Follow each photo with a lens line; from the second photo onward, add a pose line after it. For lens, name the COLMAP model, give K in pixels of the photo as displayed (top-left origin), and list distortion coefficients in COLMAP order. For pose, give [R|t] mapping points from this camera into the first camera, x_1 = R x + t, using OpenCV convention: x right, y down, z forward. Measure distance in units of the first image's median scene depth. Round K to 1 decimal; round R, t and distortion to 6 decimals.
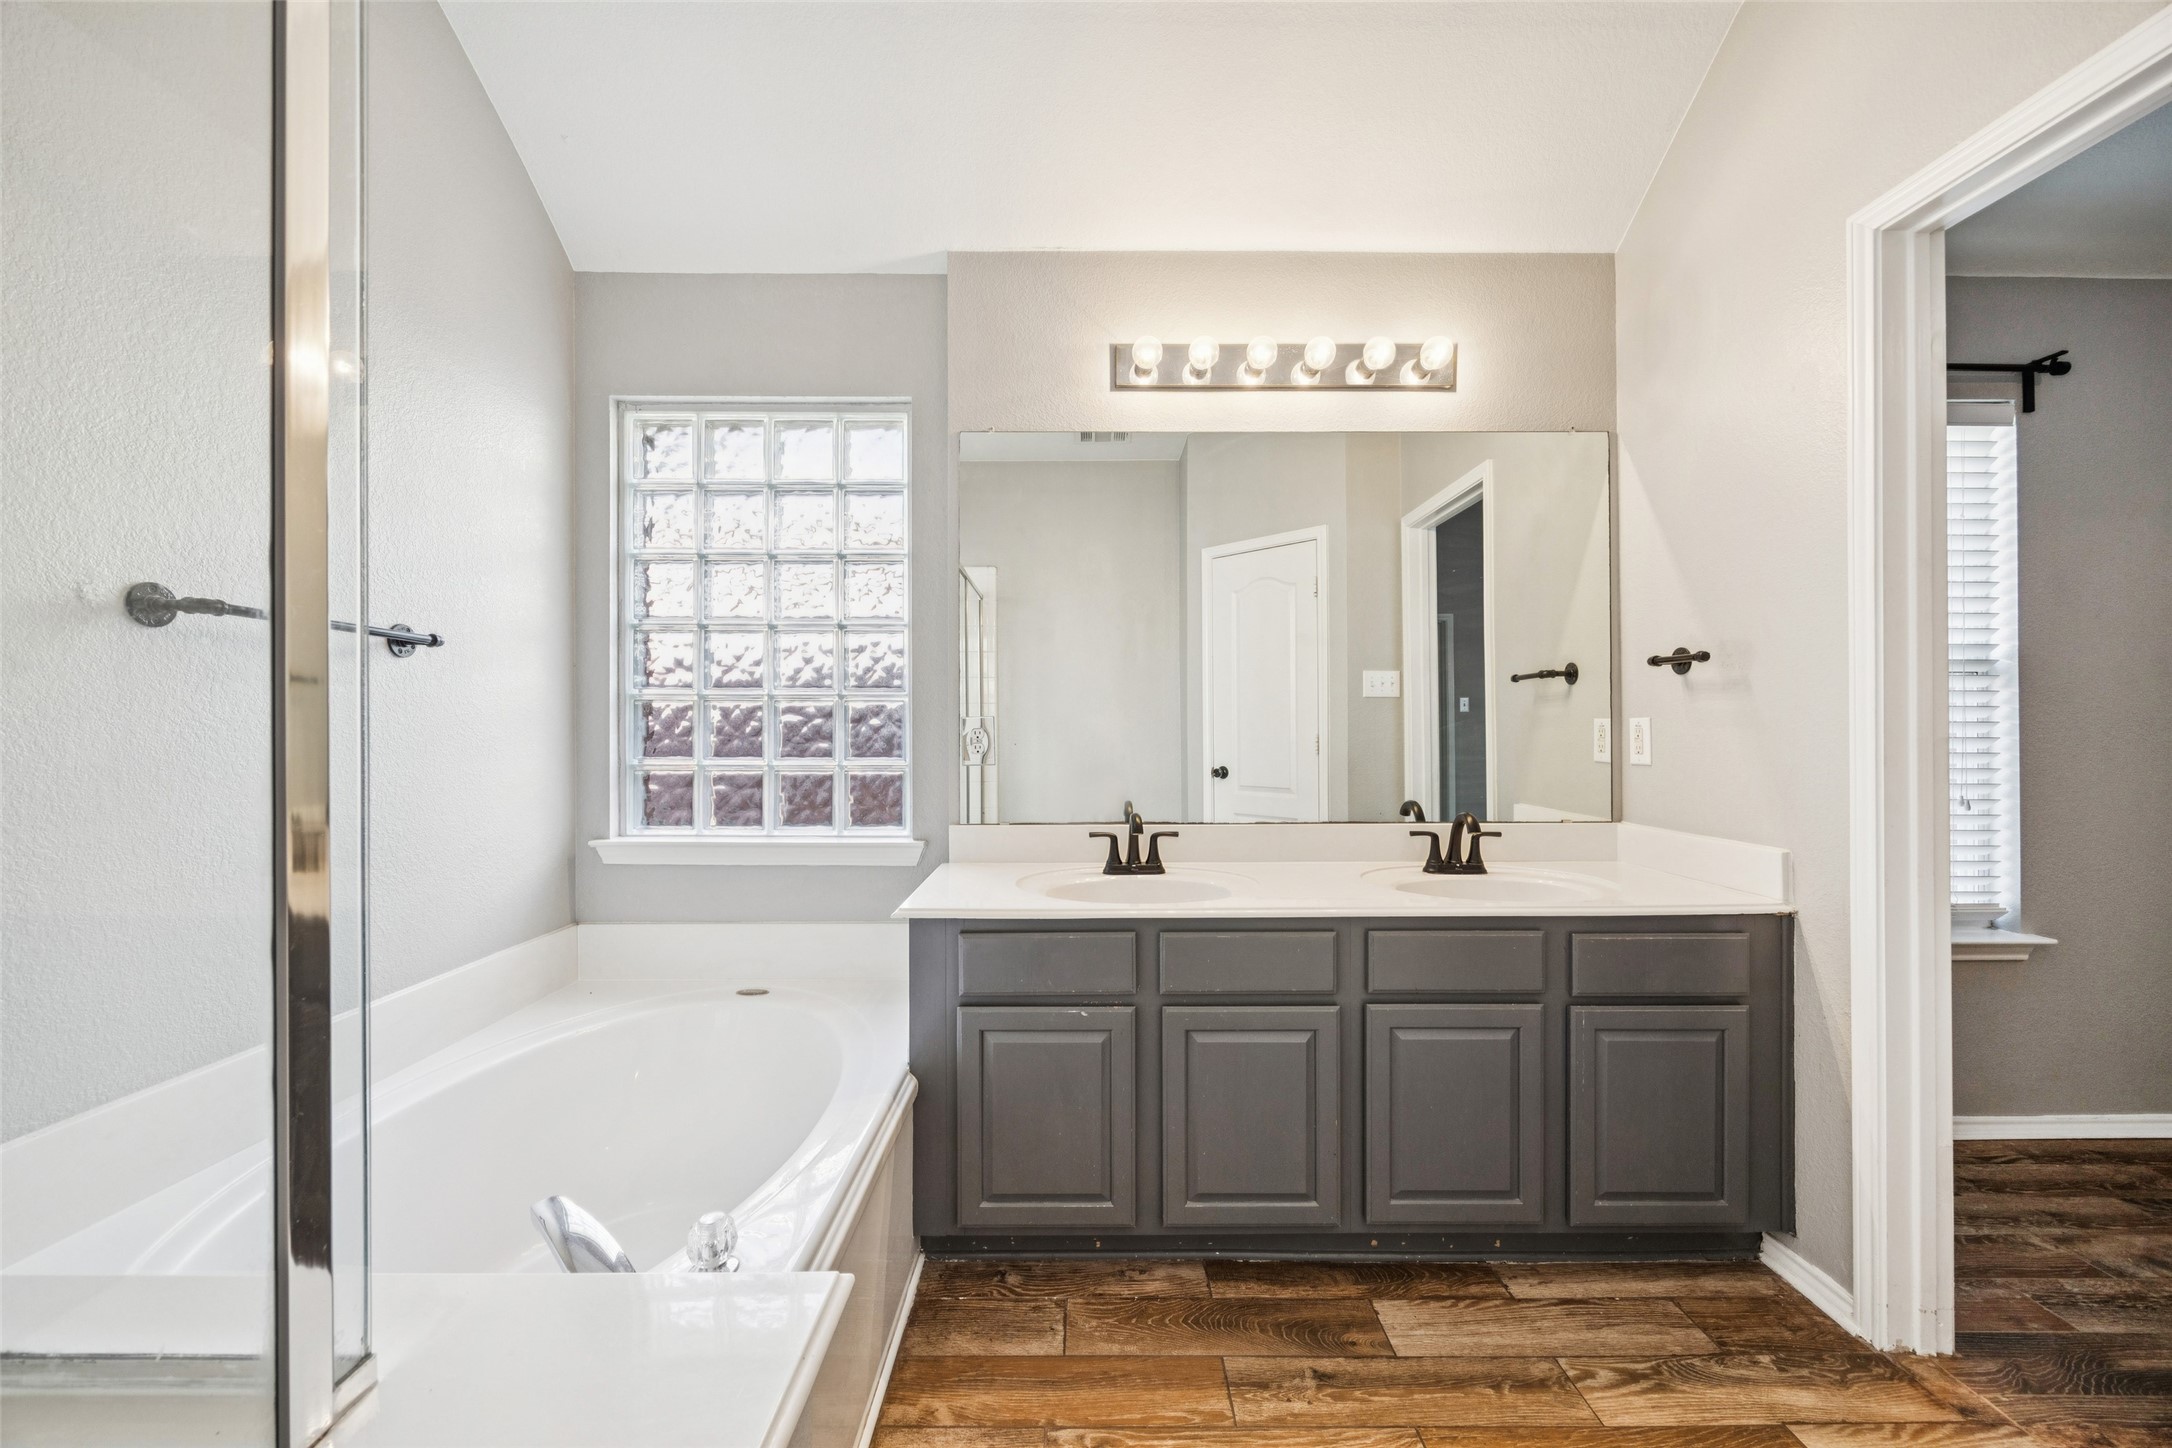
lens RADIAL K [[853.5, 0, 1083.3], [0, 853.5, 719.3], [0, 0, 1]] dist [0.002788, 0.000147]
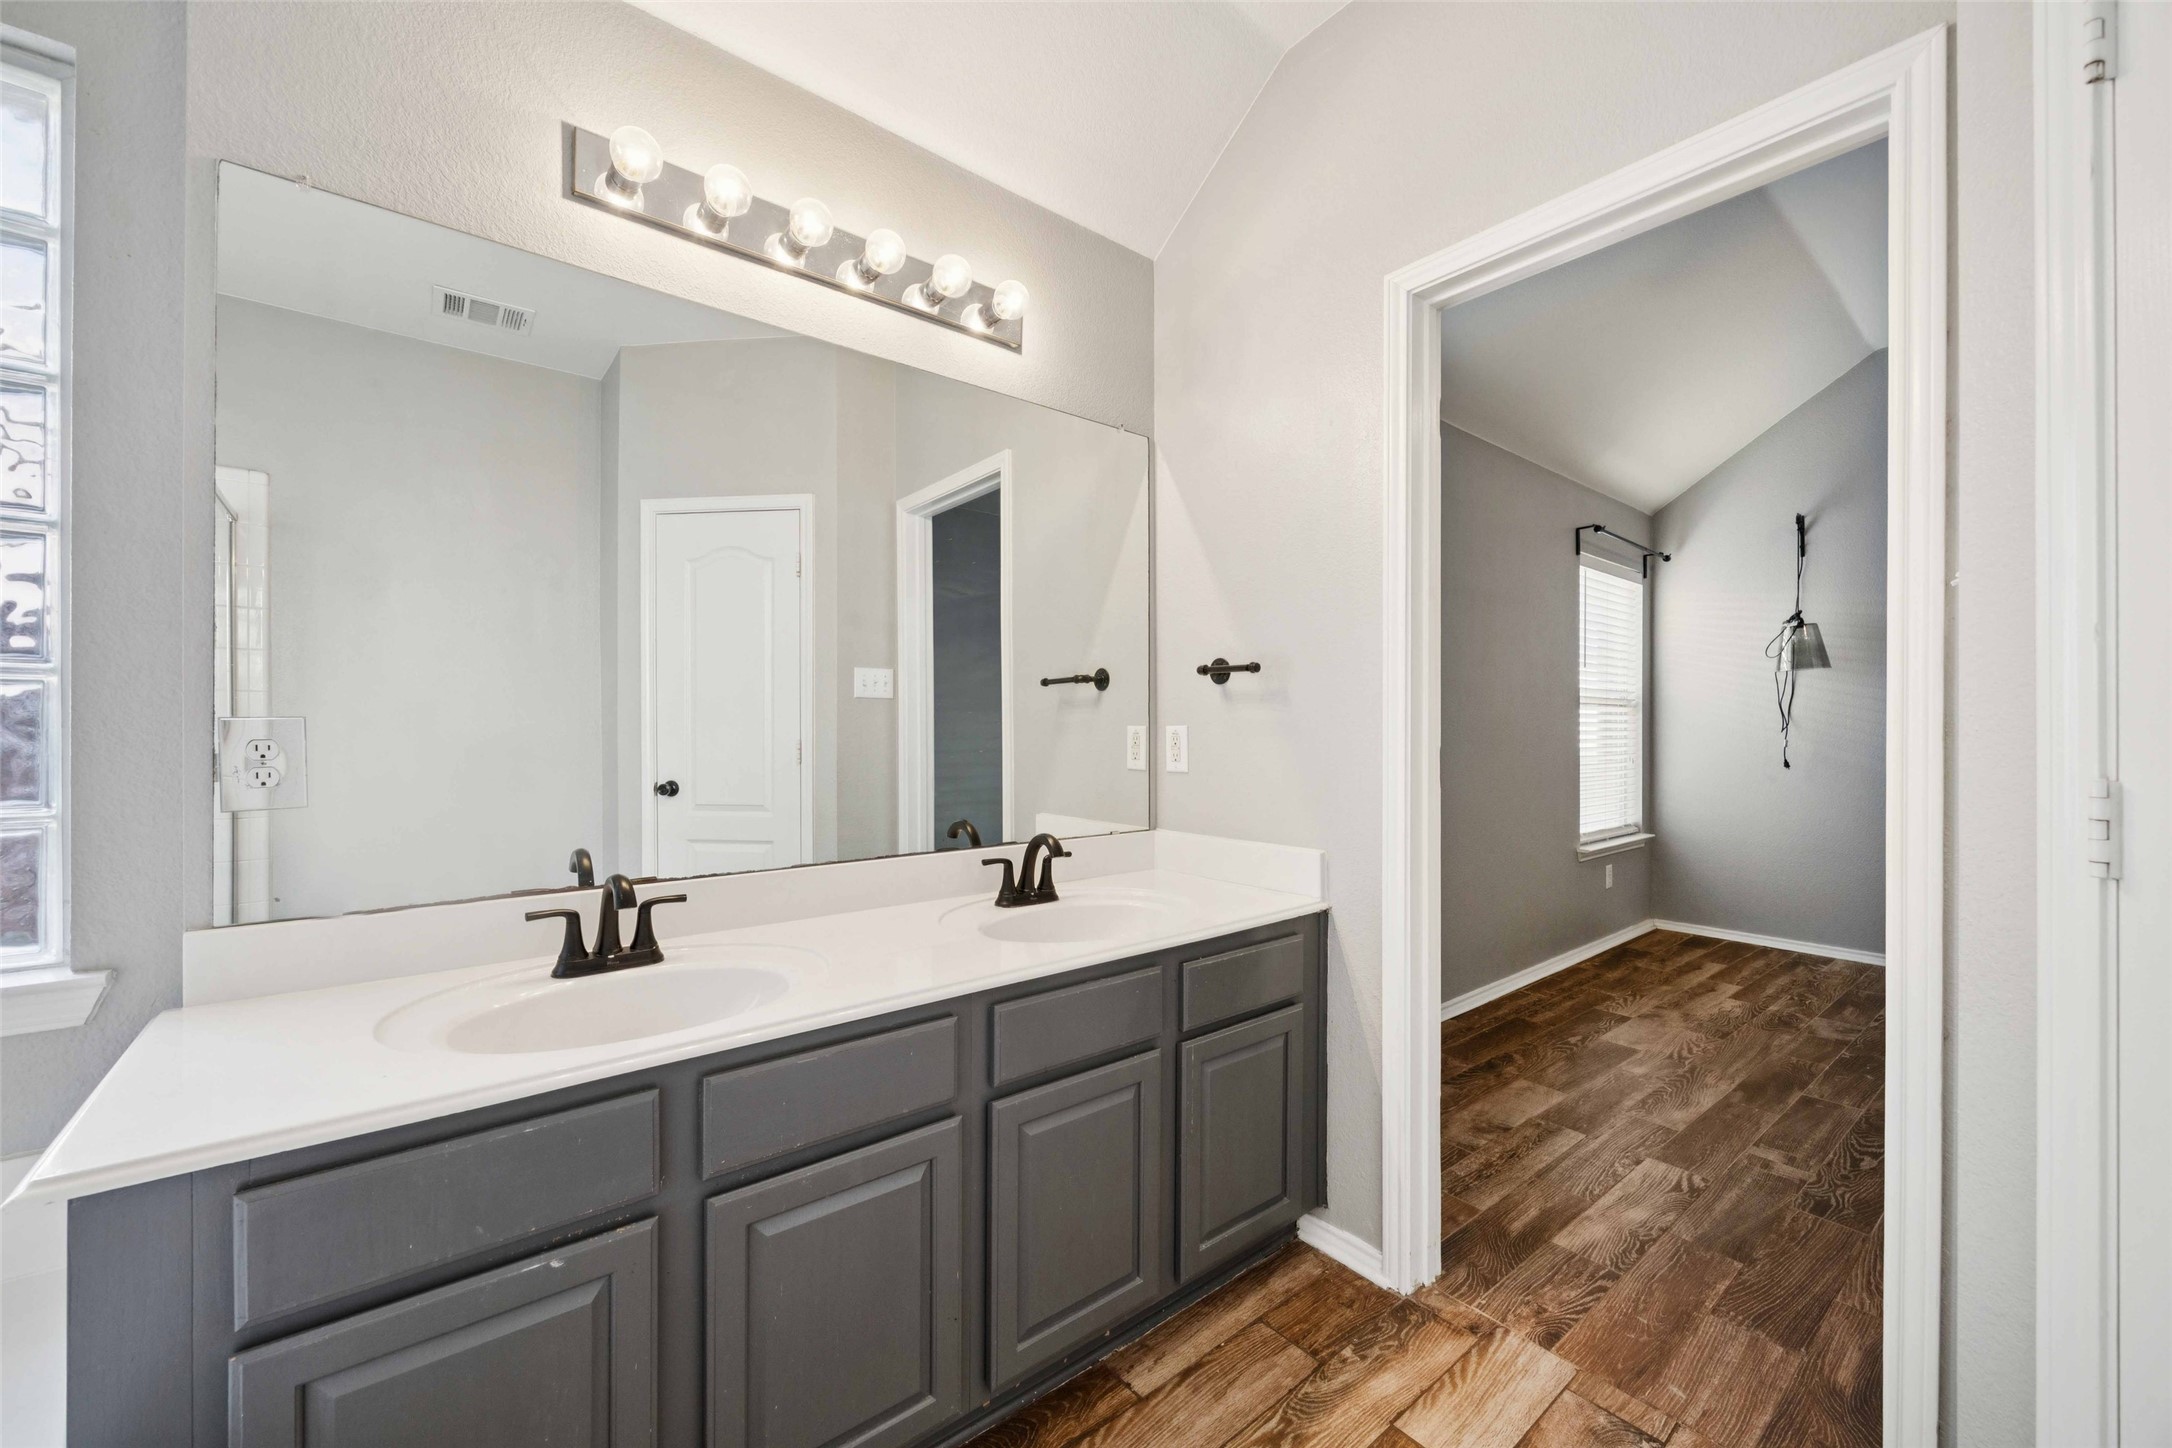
lens RADIAL K [[843.9, 0, 1086.0], [0, 843.9, 724.0], [0, 0, 1]] dist [-0.001943, -0.000270]
pose [[0.771460, 0.005980, 0.636249, -0.074297], [-0.009828, 0.999949, 0.002517, -0.005708], [-0.636201, -0.008195, 0.771480, 0.329791]]
